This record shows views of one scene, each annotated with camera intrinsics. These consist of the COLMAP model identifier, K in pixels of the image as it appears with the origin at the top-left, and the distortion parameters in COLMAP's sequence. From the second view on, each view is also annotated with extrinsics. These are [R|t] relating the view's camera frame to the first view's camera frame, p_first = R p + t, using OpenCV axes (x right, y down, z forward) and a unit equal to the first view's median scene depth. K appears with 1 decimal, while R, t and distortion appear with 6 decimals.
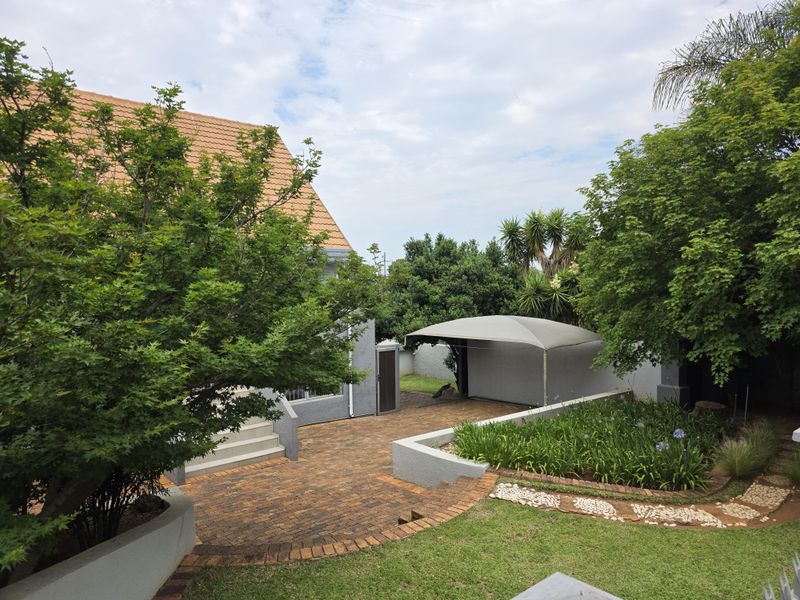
lens RADIAL K [[527.9, 0, 404.1], [0, 527.9, 301.8], [0, 0, 1]] dist [0.070085, -0.055838]
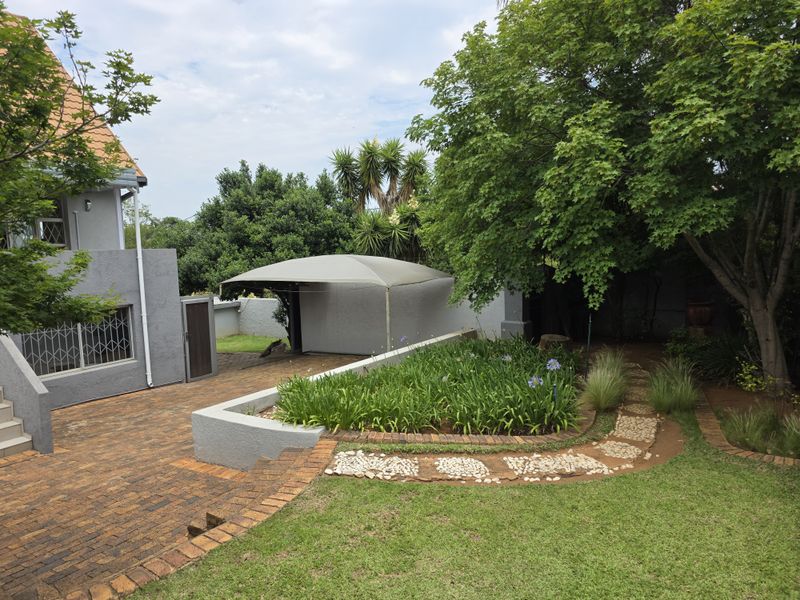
lens RADIAL K [[530.4, 0, 393.8], [0, 530.4, 300.1], [0, 0, 1]] dist [0.077090, -0.055550]
pose [[0.958249, -0.041987, 0.282834, 0.045694], [0.022446, 0.997153, 0.071981, 0.069613], [-0.285051, -0.062627, 0.956464, 0.249186]]
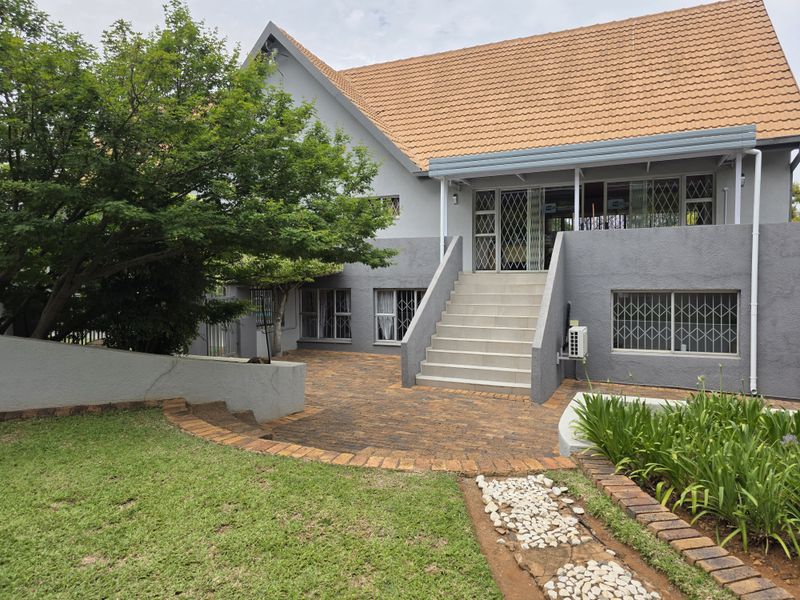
lens RADIAL K [[530.4, 0, 393.8], [0, 530.4, 300.1], [0, 0, 1]] dist [0.077090, -0.055550]
pose [[0.466756, 0.055897, -0.882618, 0.468238], [-0.018049, 0.998395, 0.053684, 0.138295], [0.884202, -0.009127, 0.467016, 0.568620]]
